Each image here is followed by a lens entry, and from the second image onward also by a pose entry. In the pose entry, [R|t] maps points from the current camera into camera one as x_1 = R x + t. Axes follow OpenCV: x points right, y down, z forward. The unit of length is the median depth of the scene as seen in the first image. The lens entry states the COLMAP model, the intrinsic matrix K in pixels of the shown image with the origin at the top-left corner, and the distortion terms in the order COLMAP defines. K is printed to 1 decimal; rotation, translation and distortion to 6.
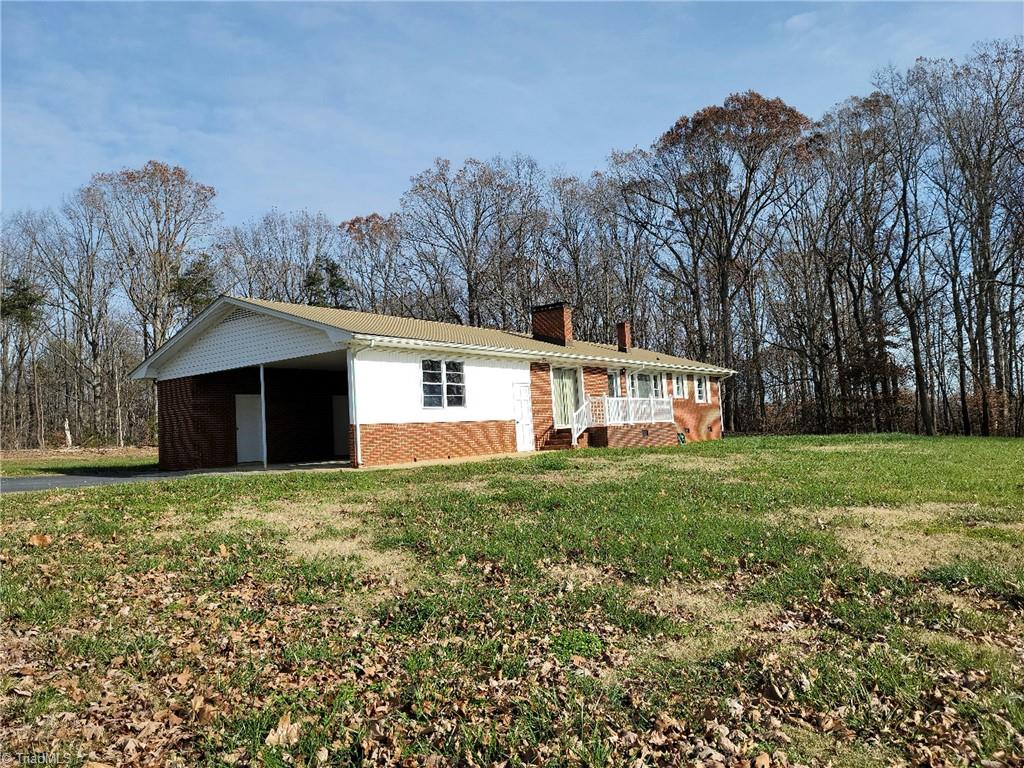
lens RADIAL K [[749.5, 0, 498.9], [0, 749.5, 378.4], [0, 0, 1]] dist [0.057607, -0.006581]
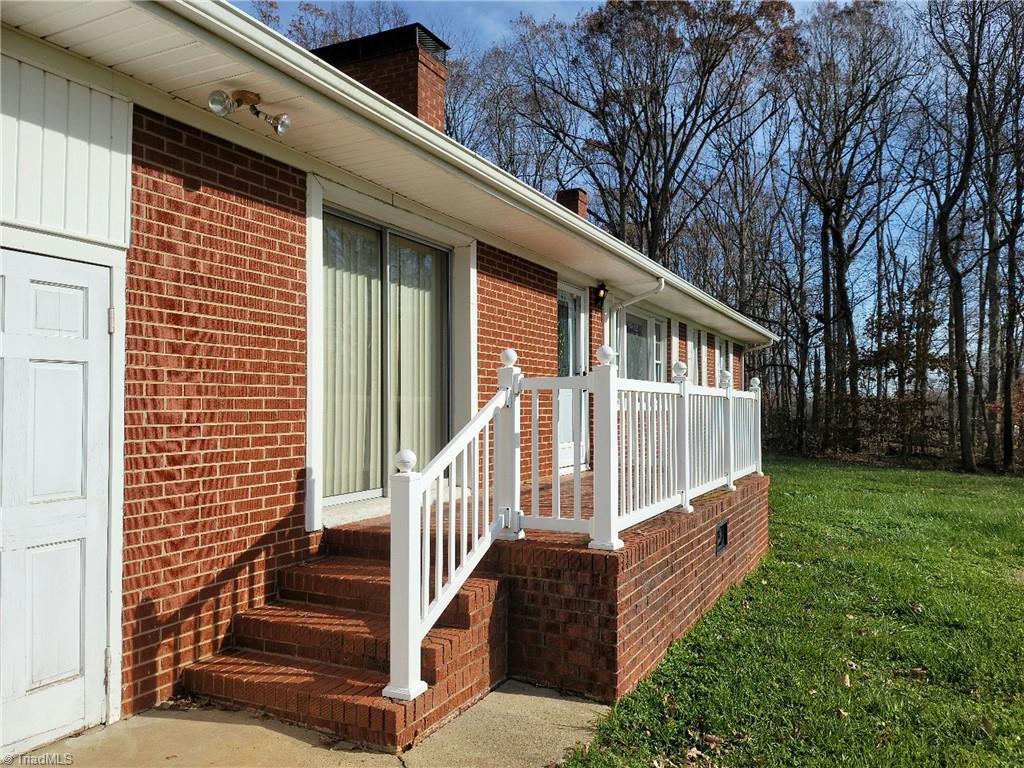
lens RADIAL K [[750.5, 0, 513.2], [0, 750.5, 379.1], [0, 0, 1]] dist [0.070535, -0.061990]
pose [[0.977264, 0.079809, 0.196432, 0.079176], [-0.088088, 0.995540, 0.033762, 0.019044], [-0.192861, -0.050298, 0.979936, 0.760379]]
